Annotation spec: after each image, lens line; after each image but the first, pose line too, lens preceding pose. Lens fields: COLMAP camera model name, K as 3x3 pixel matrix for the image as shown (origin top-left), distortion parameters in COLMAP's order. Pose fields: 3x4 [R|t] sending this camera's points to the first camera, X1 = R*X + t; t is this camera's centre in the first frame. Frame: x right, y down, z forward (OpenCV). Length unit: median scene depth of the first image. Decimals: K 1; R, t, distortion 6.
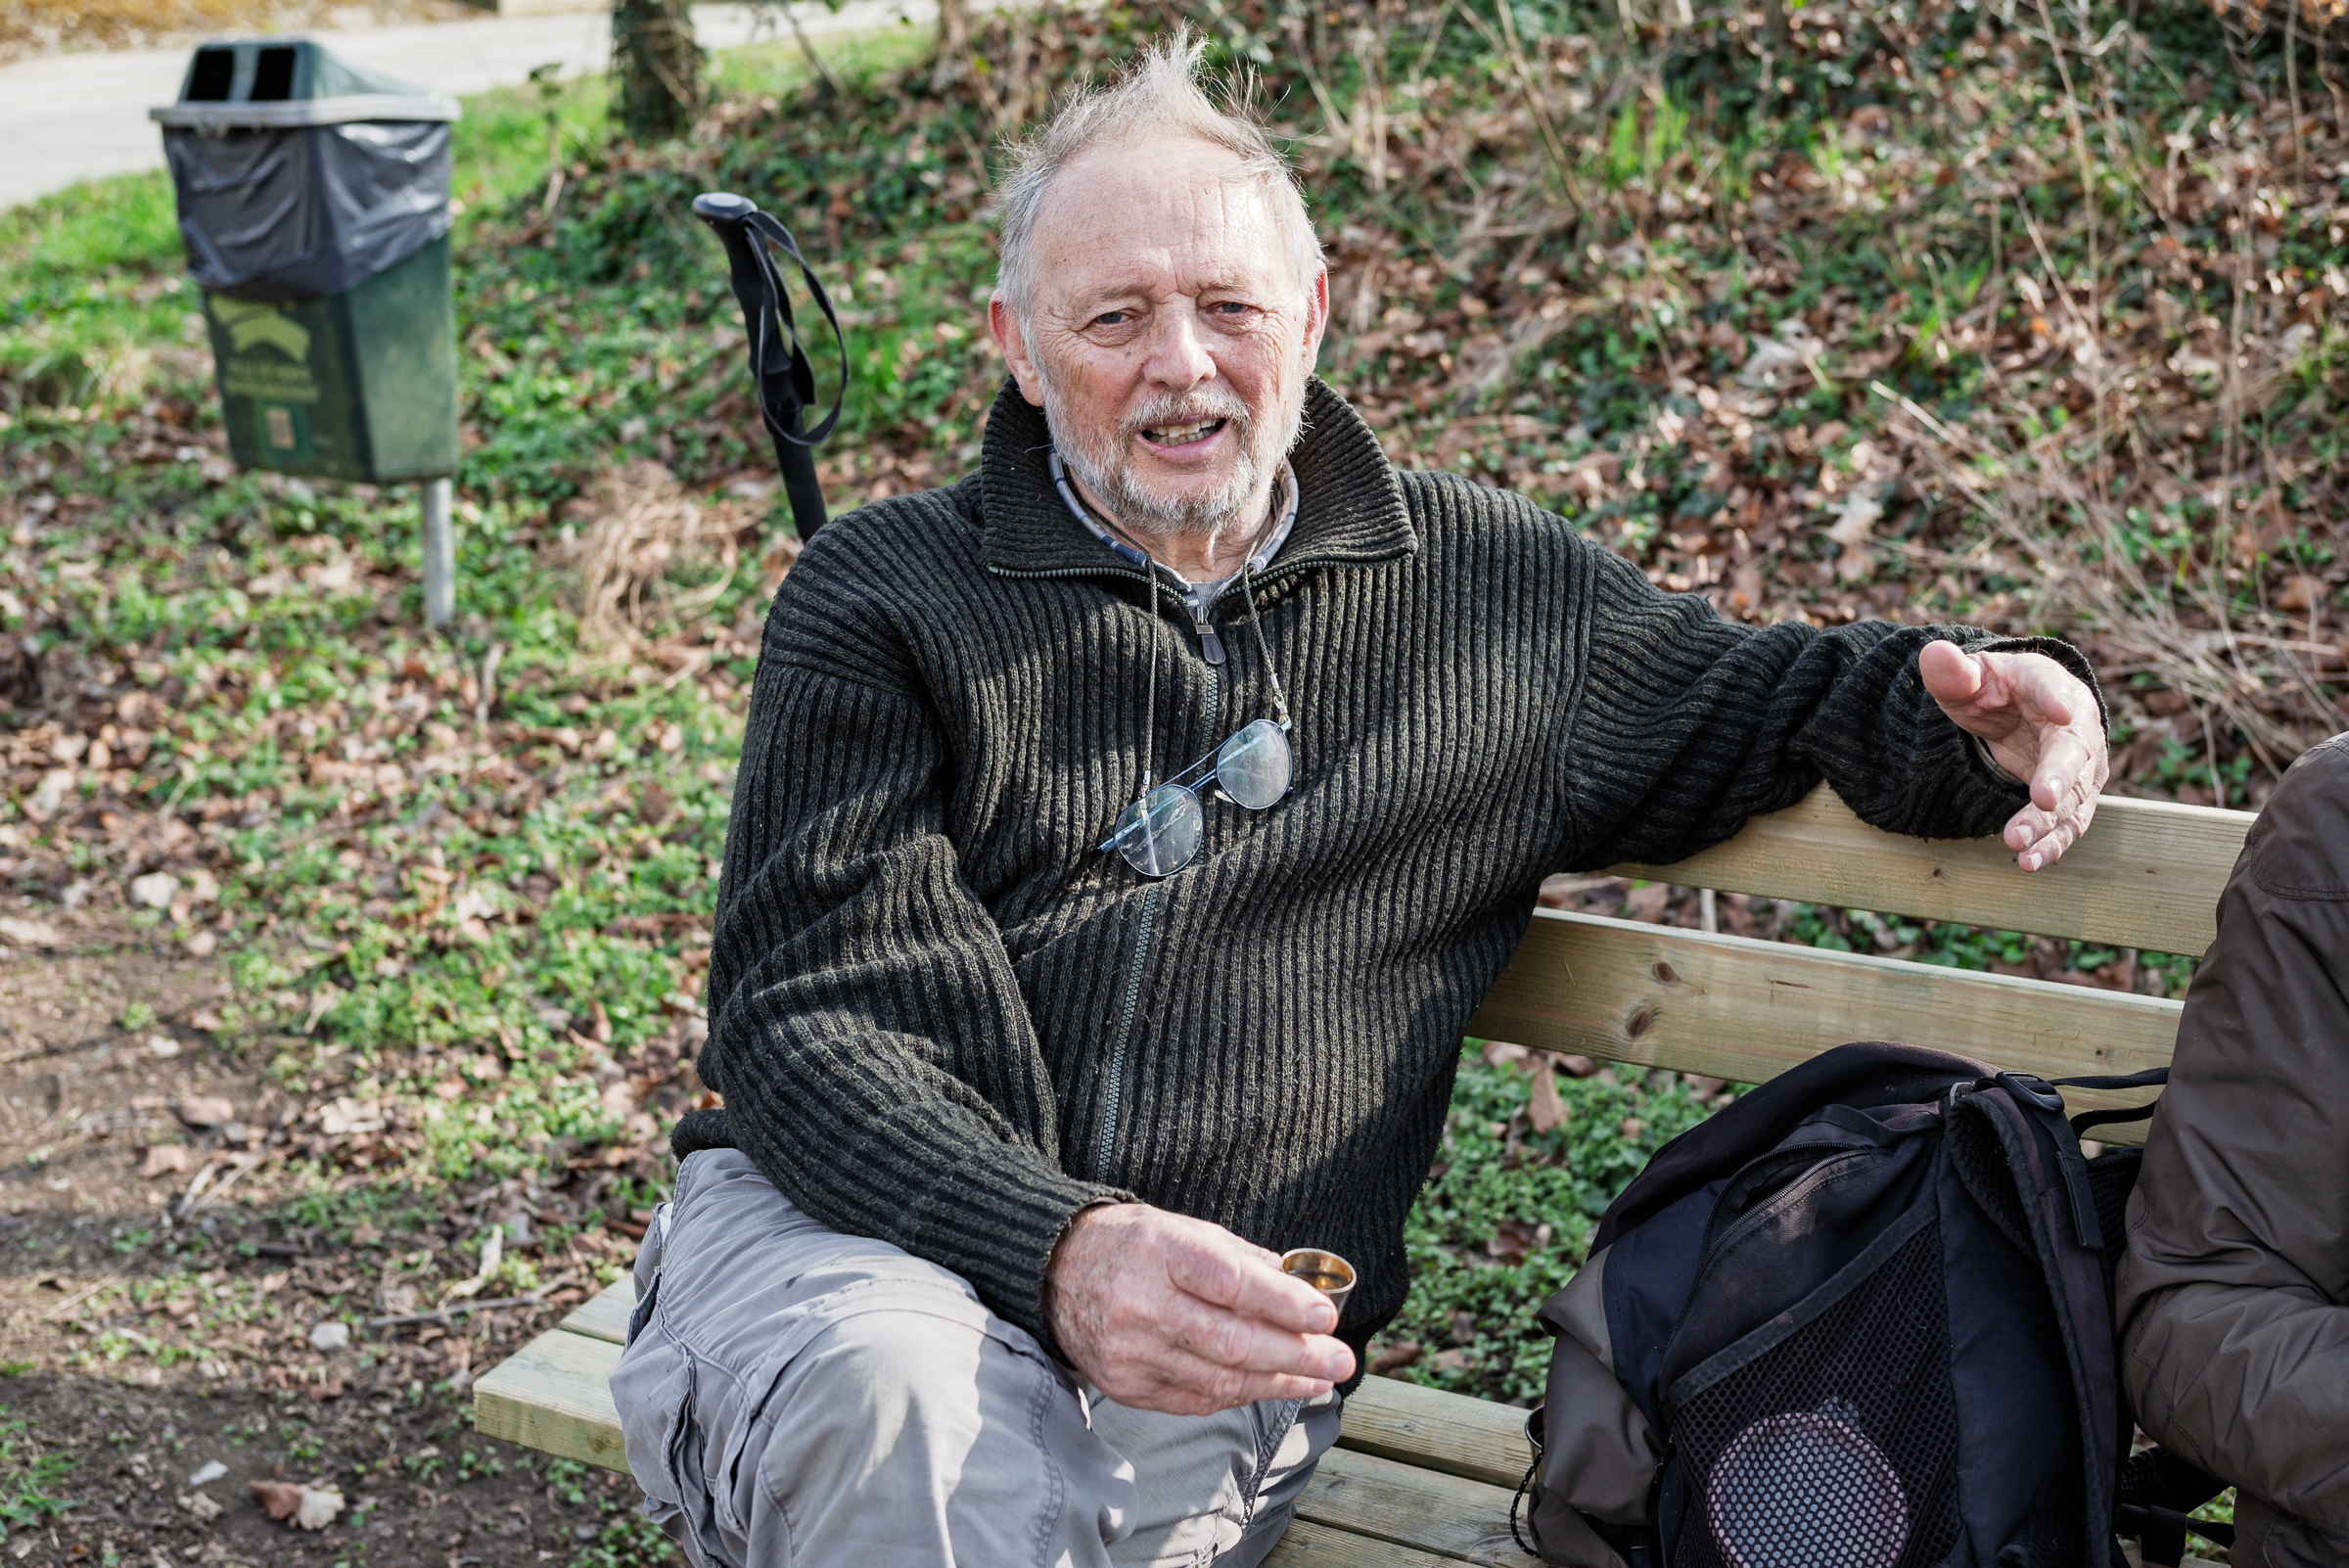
lens RADIAL K [[2660.5, 0, 1178.2], [0, 2660.5, 762.7], [0, 0, 1]] dist [0.002867, 0.000000]
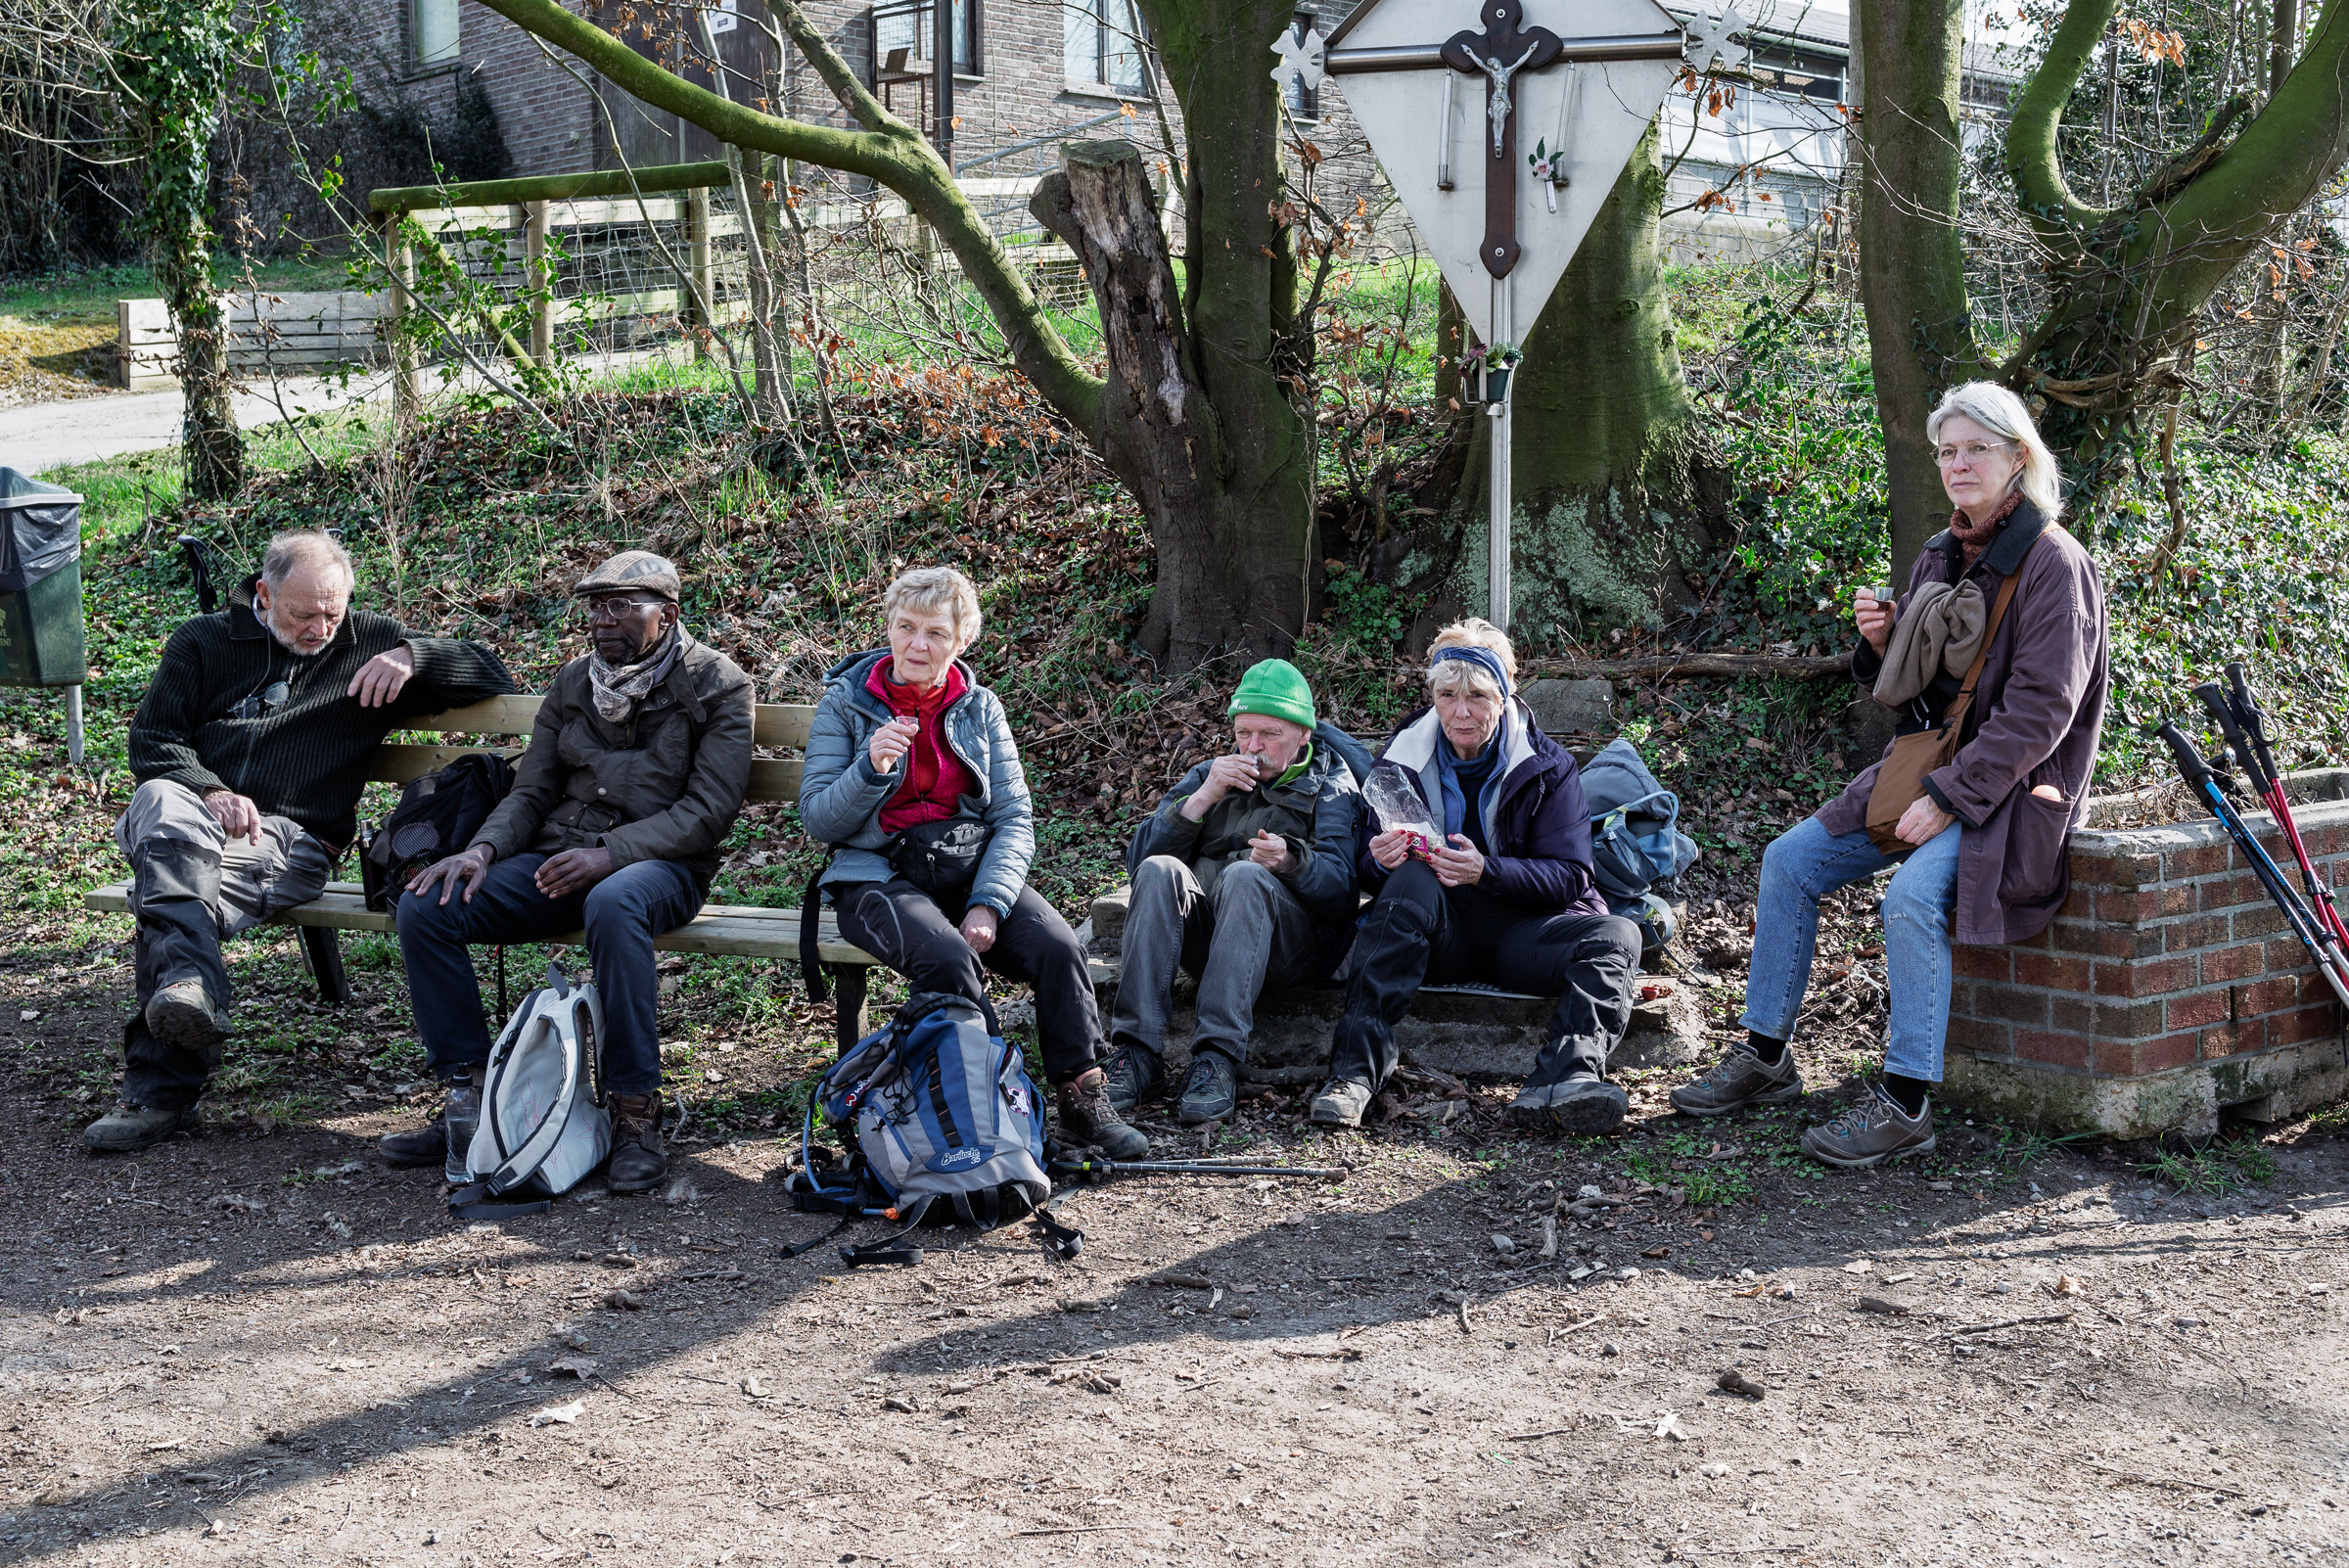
lens RADIAL K [[2660.5, 0, 1172.0], [0, 2660.5, 803.9], [0, 0, 1]] dist [0.002867, 0.000000]
pose [[0.992352, -0.041426, 0.116280, 0.292583], [0.052319, 0.994361, -0.092246, 0.205038], [-0.111803, 0.097624, 0.988923, -1.021221]]
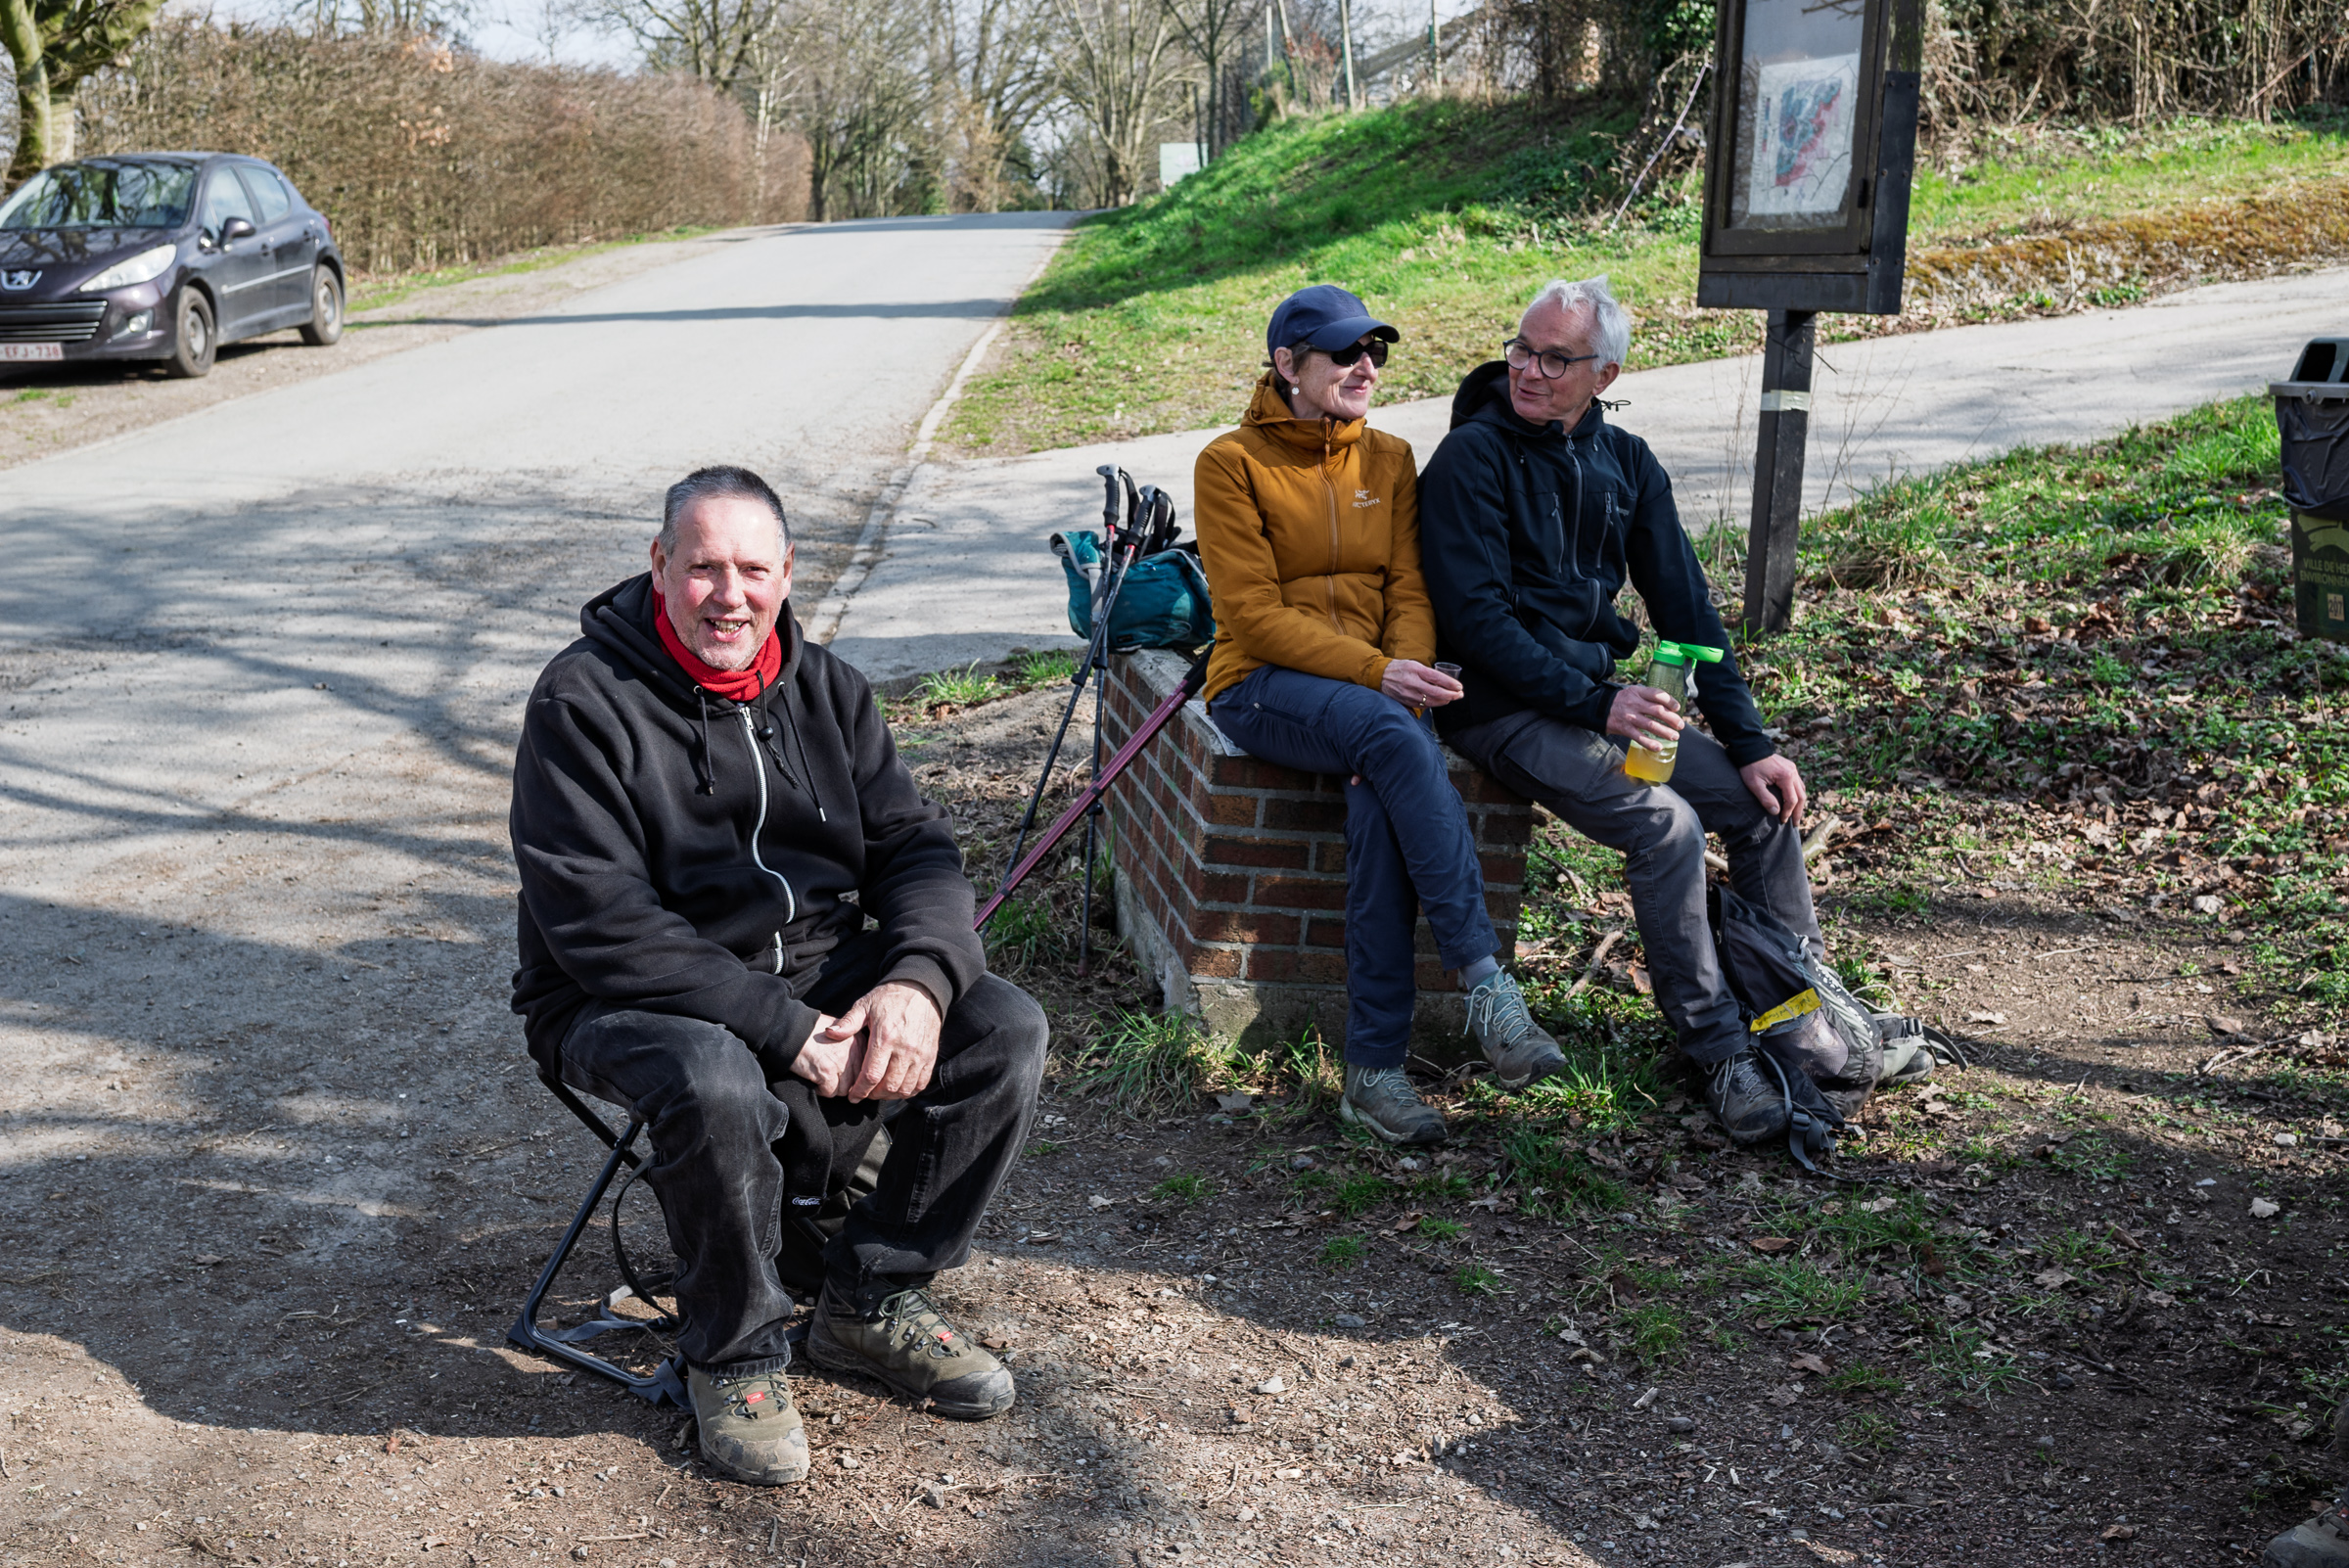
lens RADIAL K [[2660.5, 0, 1178.6], [0, 2660.5, 792.3], [0, 0, 1]] dist [0.002867, 0.000000]
pose [[0.735774, 0.092256, -0.670914, 0.168380], [-0.127824, 0.991790, -0.003803, 0.055846], [0.665054, 0.088557, 0.741526, -0.448571]]
